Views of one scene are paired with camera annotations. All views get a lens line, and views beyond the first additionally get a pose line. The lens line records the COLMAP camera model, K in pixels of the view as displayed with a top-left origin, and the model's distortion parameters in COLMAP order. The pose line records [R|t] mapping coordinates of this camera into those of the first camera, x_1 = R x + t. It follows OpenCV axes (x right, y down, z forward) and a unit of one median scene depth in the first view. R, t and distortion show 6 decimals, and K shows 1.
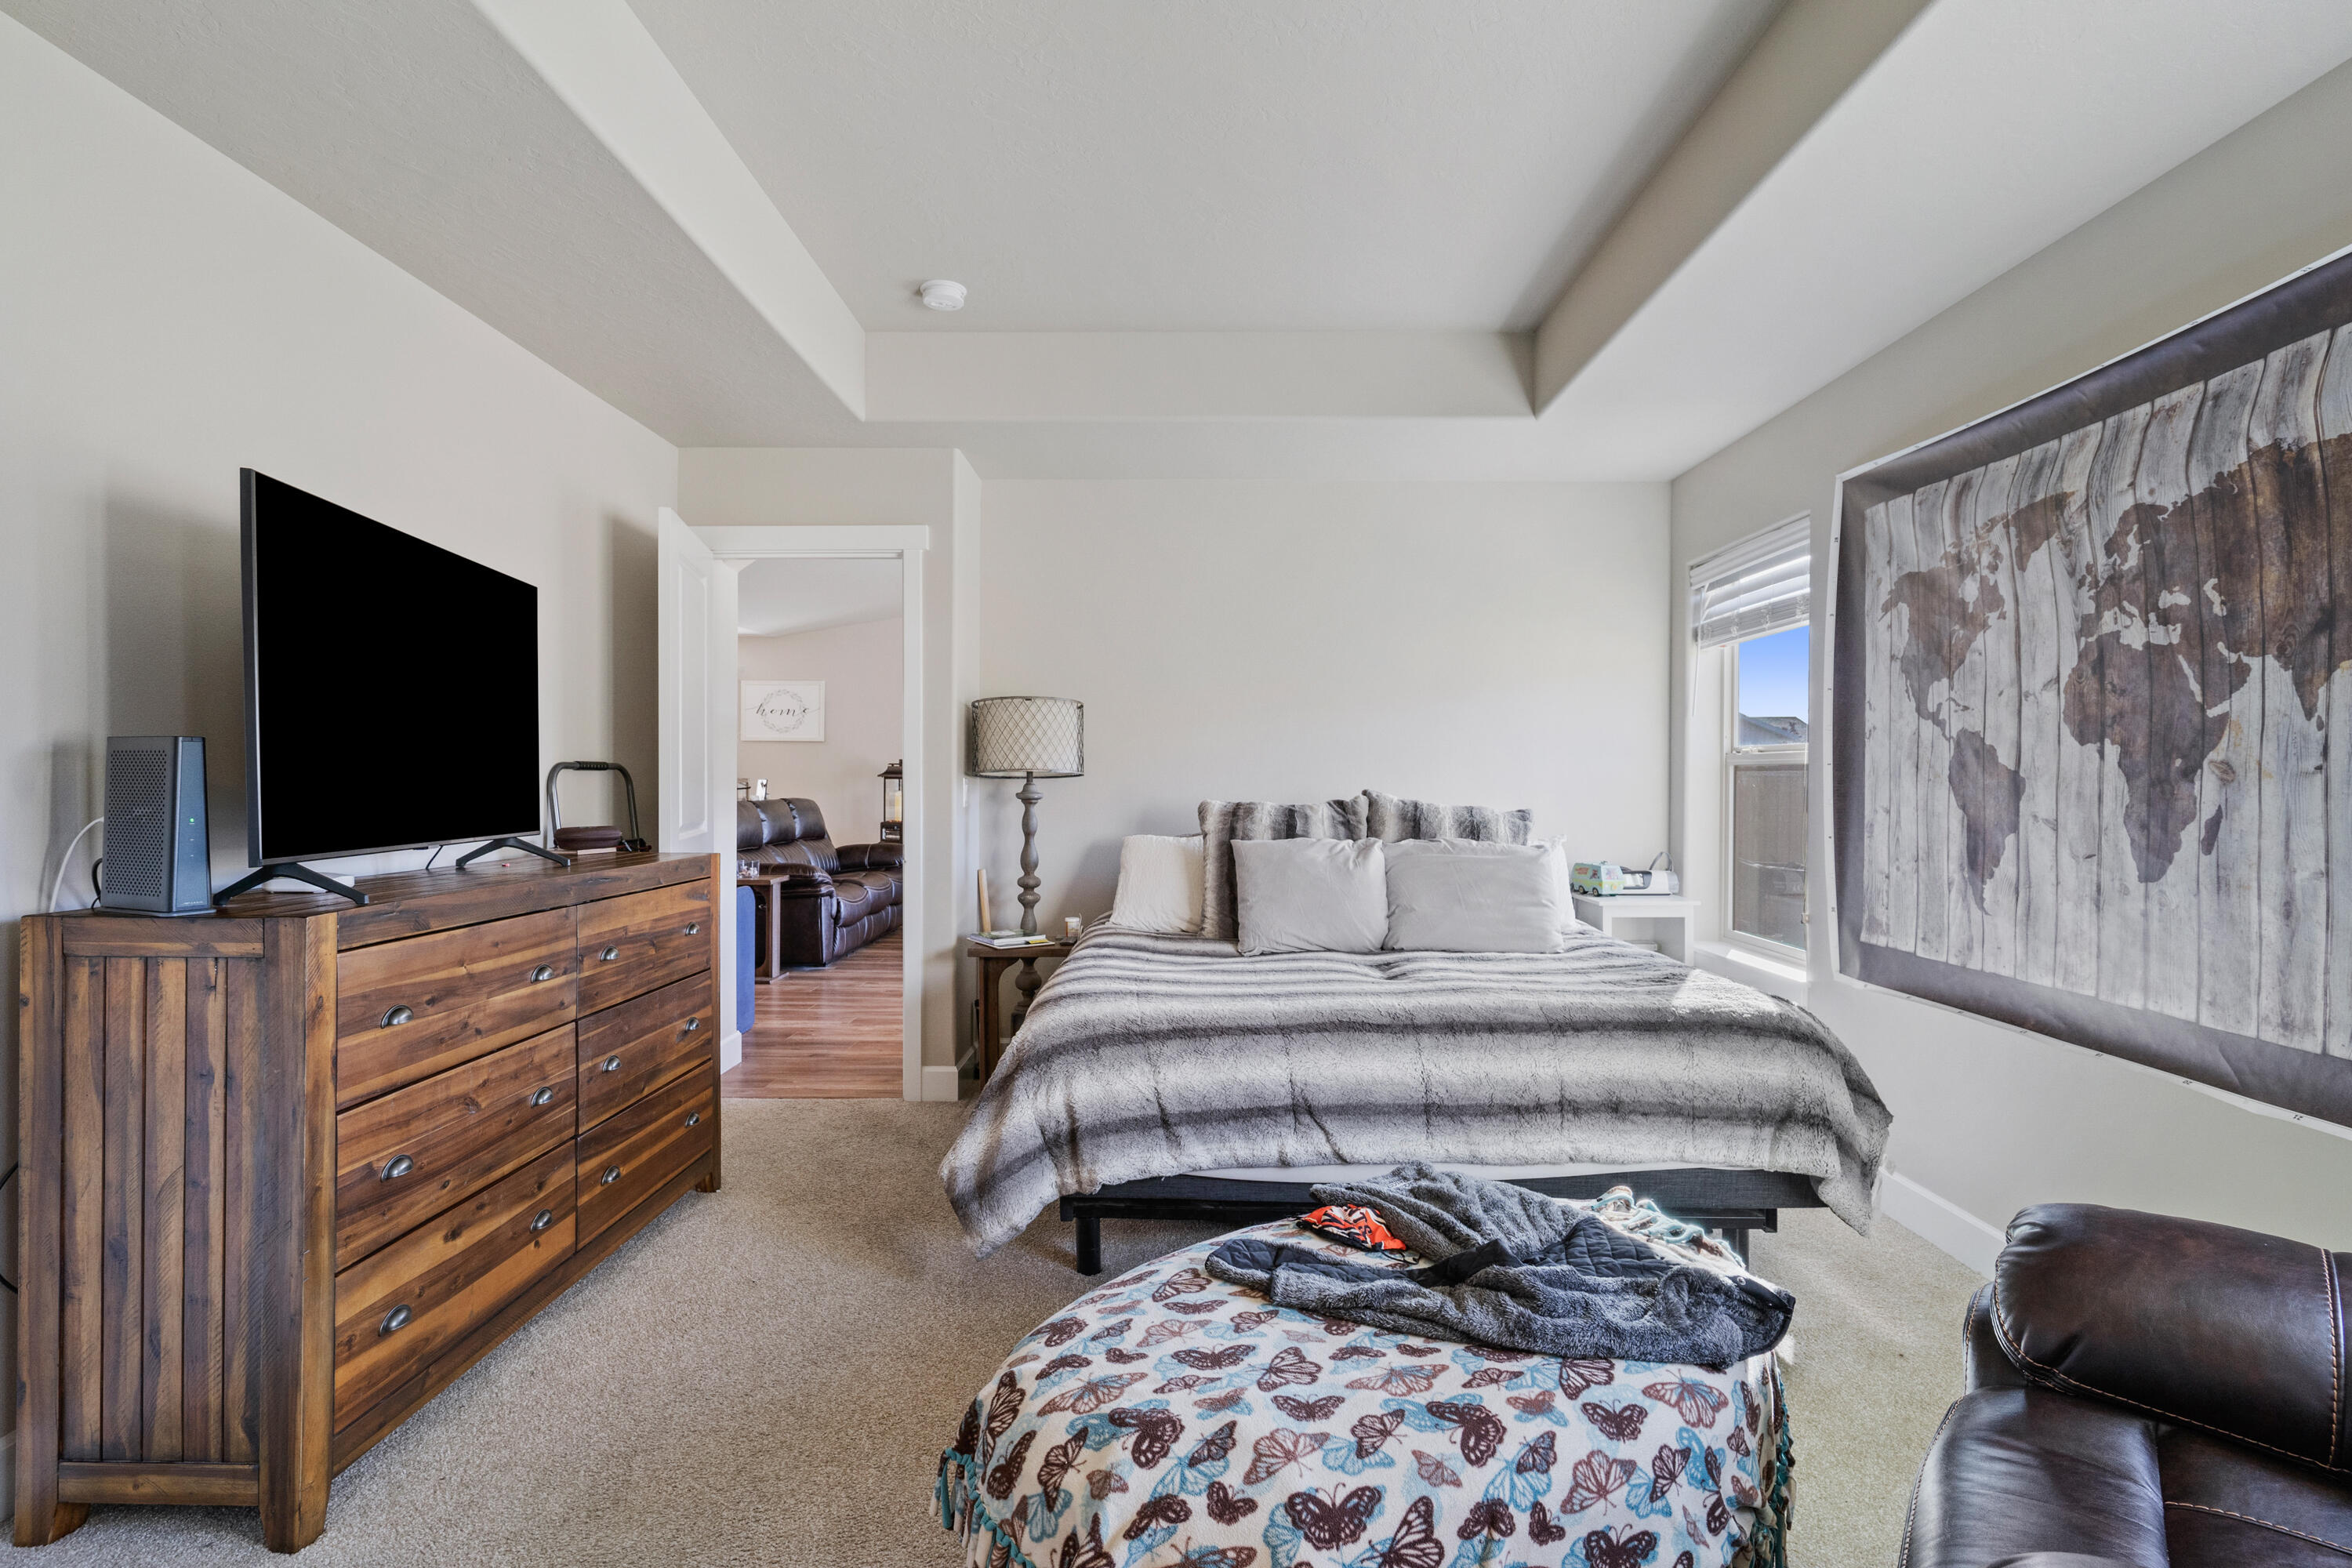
lens RADIAL K [[1138.7, 0, 1170.9], [0, 1138.7, 778.6], [0, 0, 1]] dist [0.003704, -0.001287]
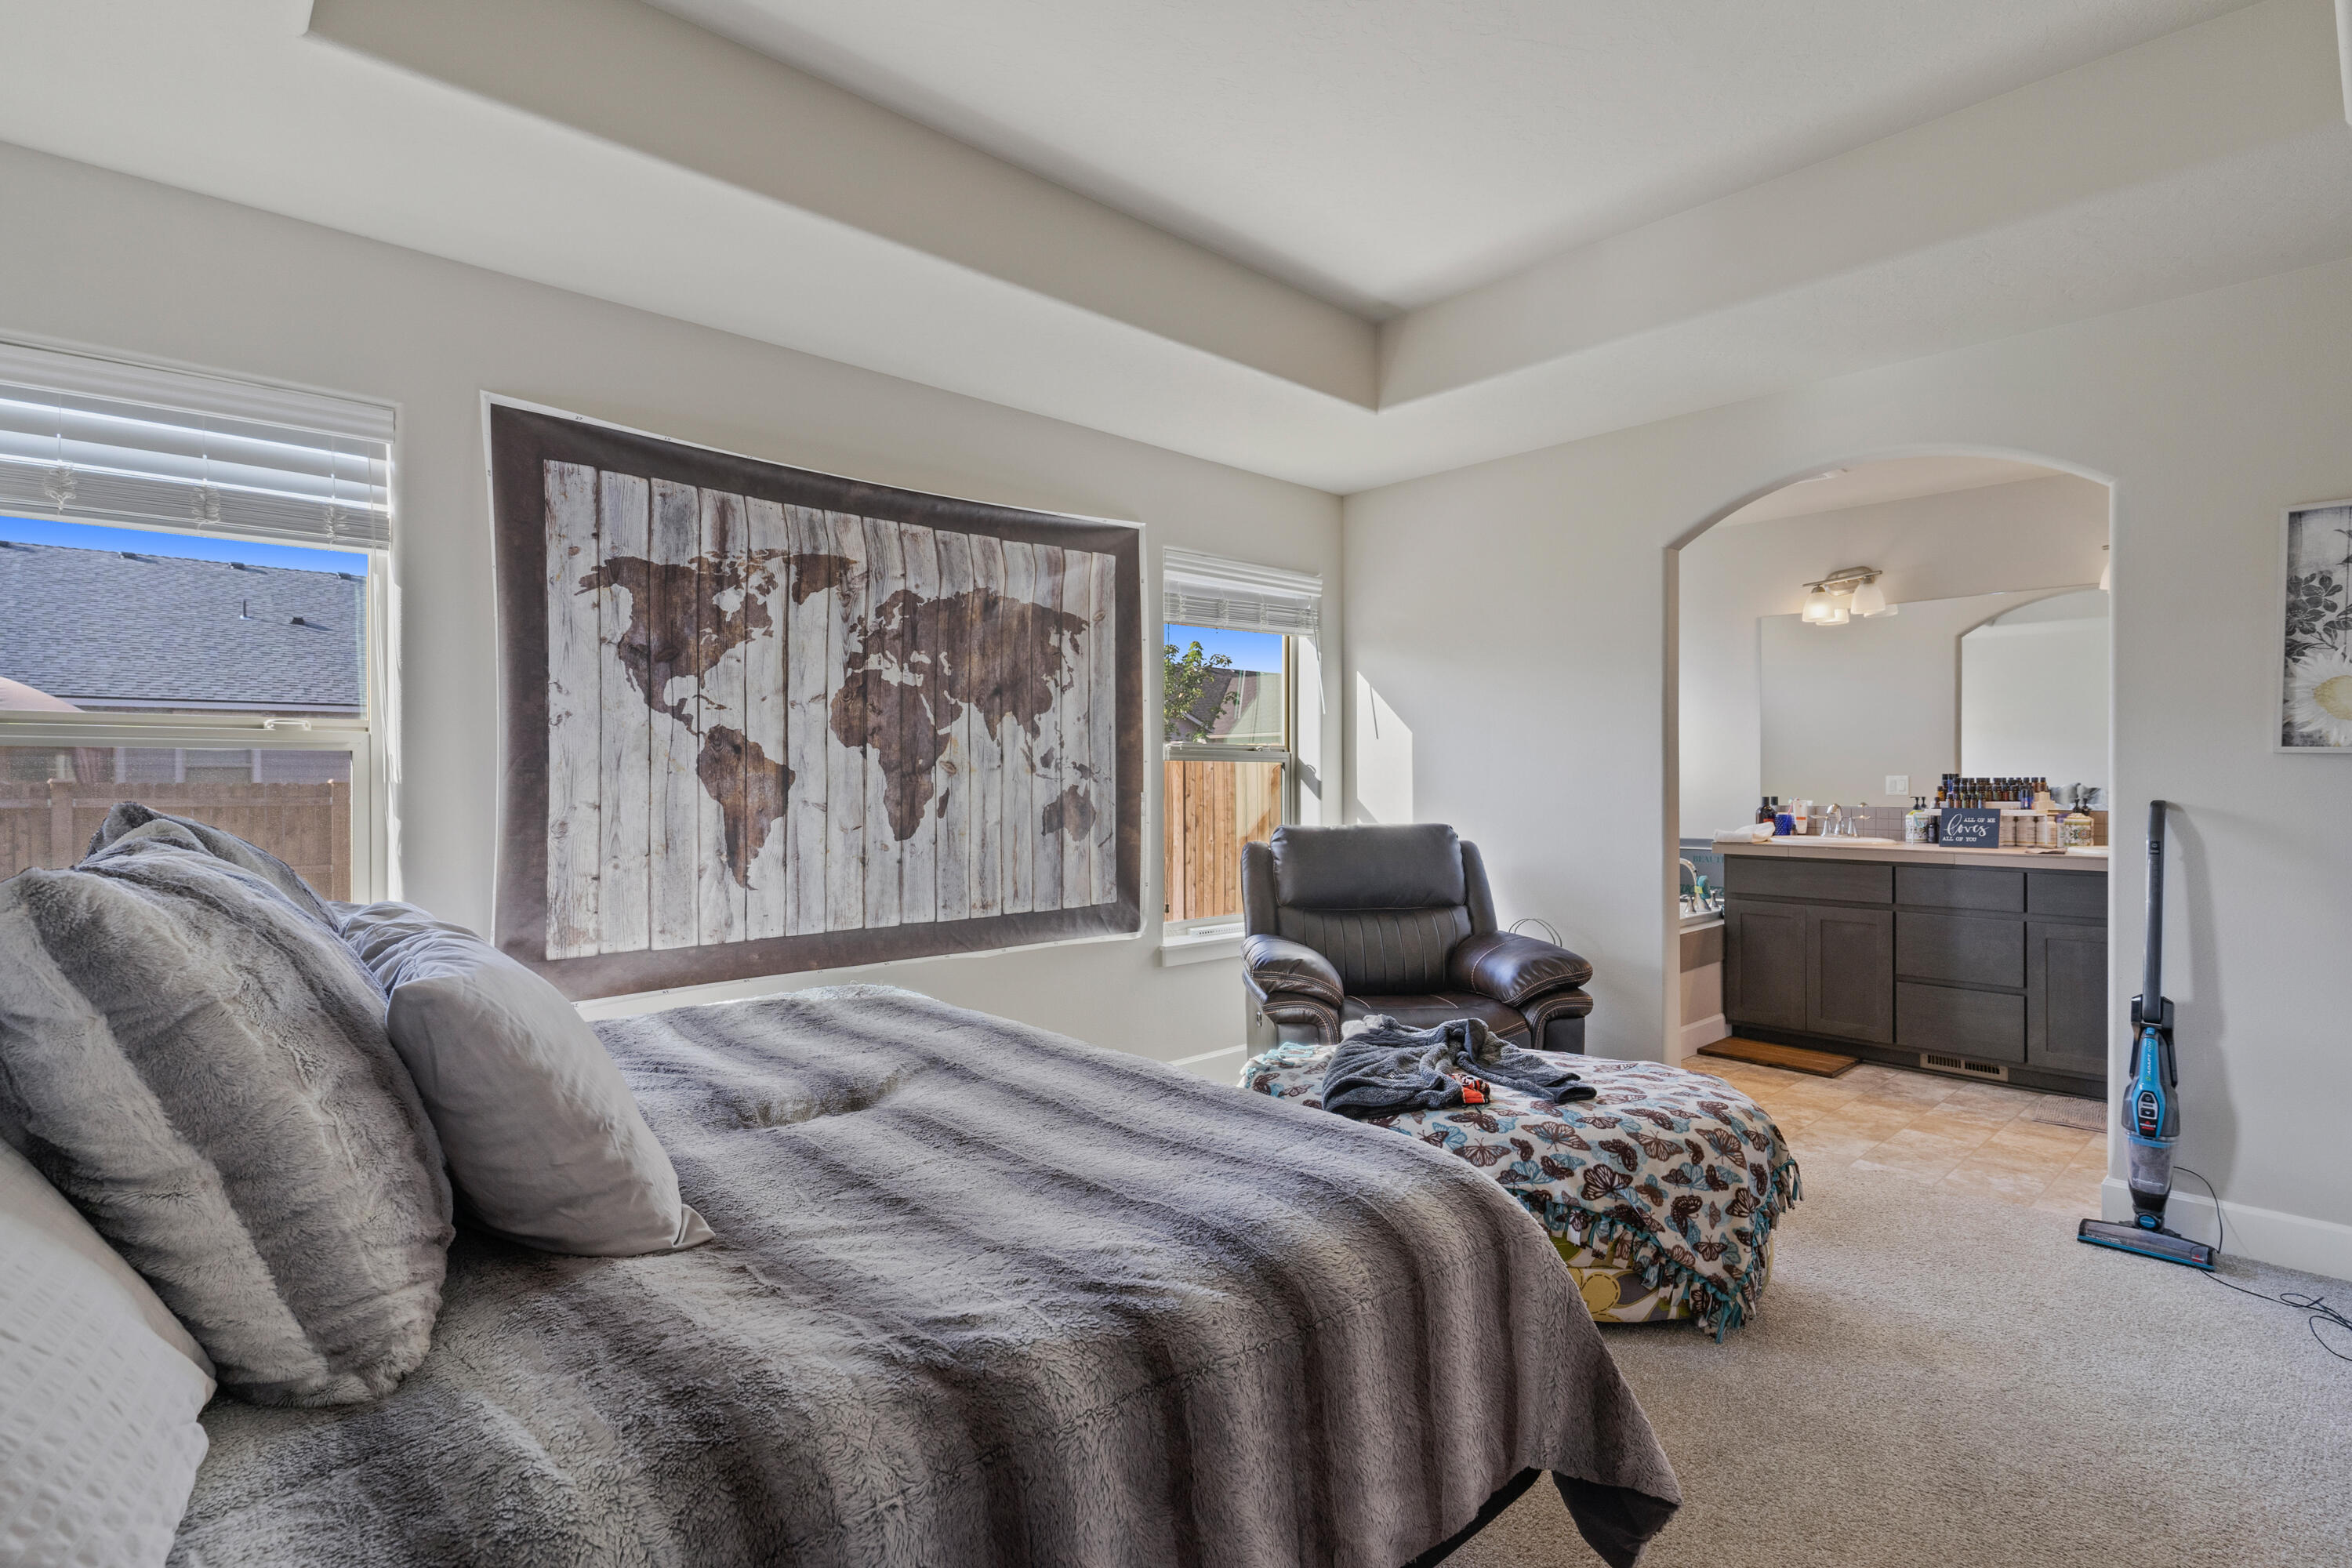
lens RADIAL K [[1138.7, 0, 1181.2], [0, 1138.7, 780.5], [0, 0, 1]] dist [0.003704, -0.001287]
pose [[-0.692291, -0.007017, 0.721584, -0.458144], [-0.002877, 0.999972, 0.006964, -0.000095], [-0.721612, 0.002745, -0.692292, 1.649722]]
